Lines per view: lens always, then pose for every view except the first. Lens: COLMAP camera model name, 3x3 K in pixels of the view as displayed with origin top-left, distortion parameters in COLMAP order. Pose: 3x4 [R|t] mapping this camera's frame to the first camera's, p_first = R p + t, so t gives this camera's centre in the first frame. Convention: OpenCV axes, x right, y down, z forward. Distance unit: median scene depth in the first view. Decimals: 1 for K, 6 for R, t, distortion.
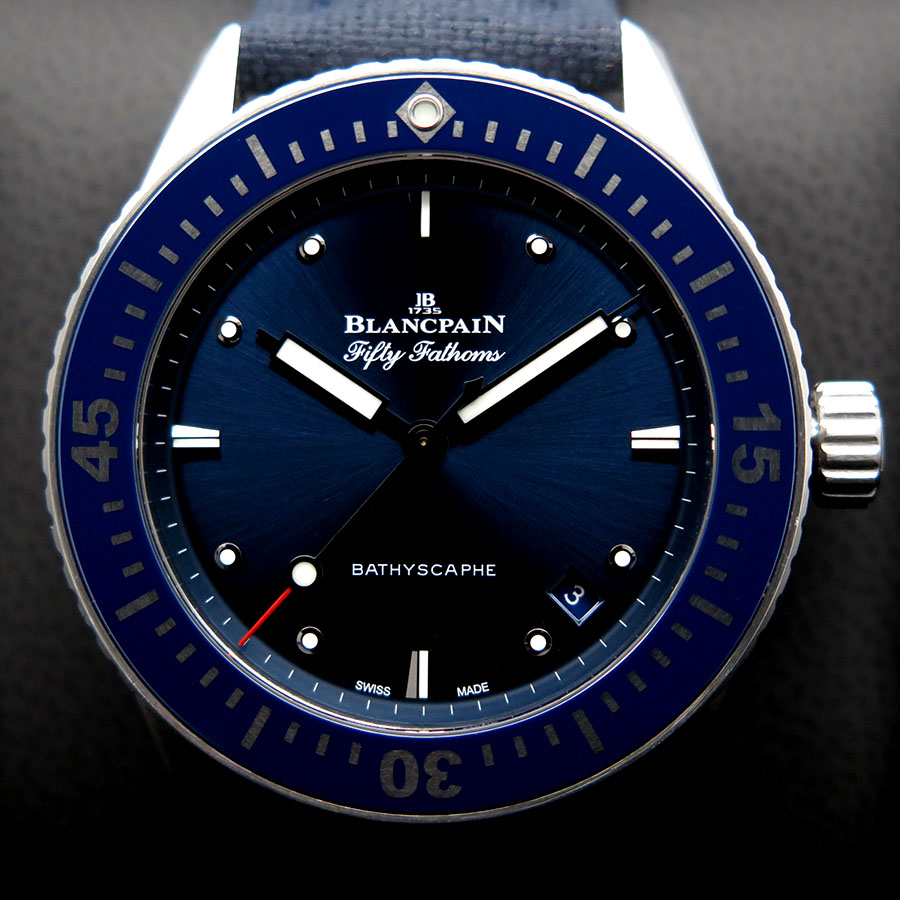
lens RADIAL K [[1950.1, 0, 449.9], [0, 1950.1, 450.6], [0, 0, 1]] dist [-0.101609, 0.000000]
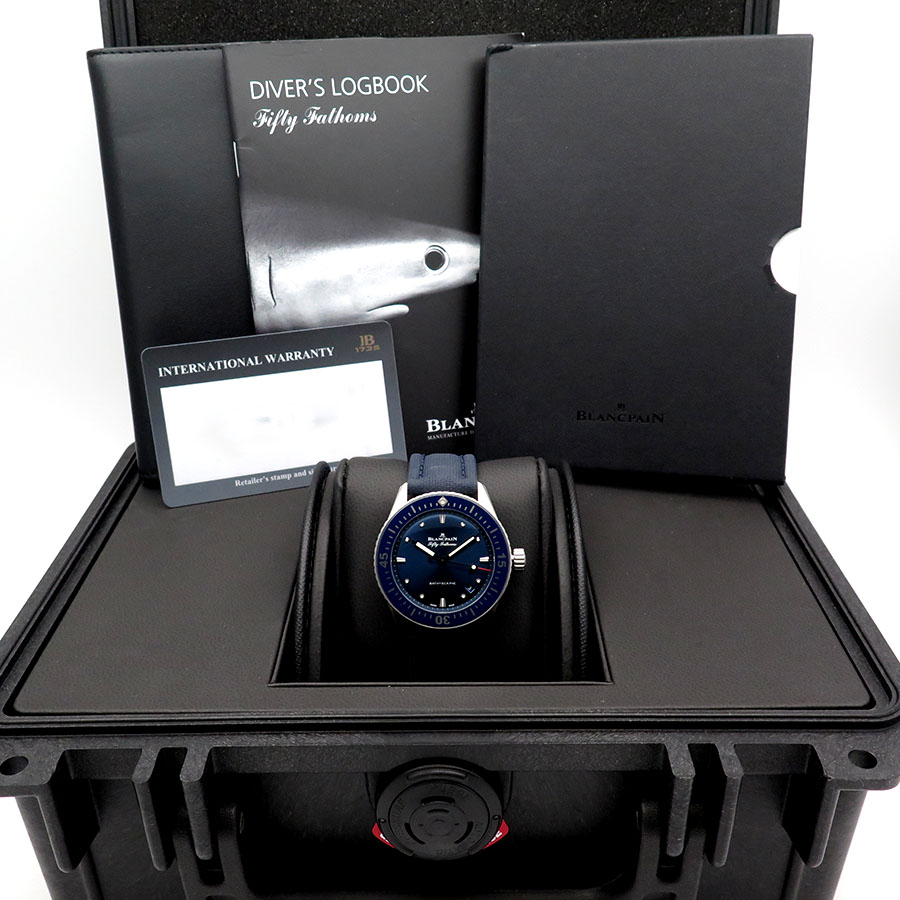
lens RADIAL K [[939.0, 0, 449.8], [0, 939.0, 449.9], [0, 0, 1]] dist [-0.096243, 0.000000]
pose [[0.999207, -0.001234, 0.039803, -0.099521], [0.005675, 0.993730, -0.111665, -0.018761], [-0.039416, 0.111802, 0.992948, -1.707123]]
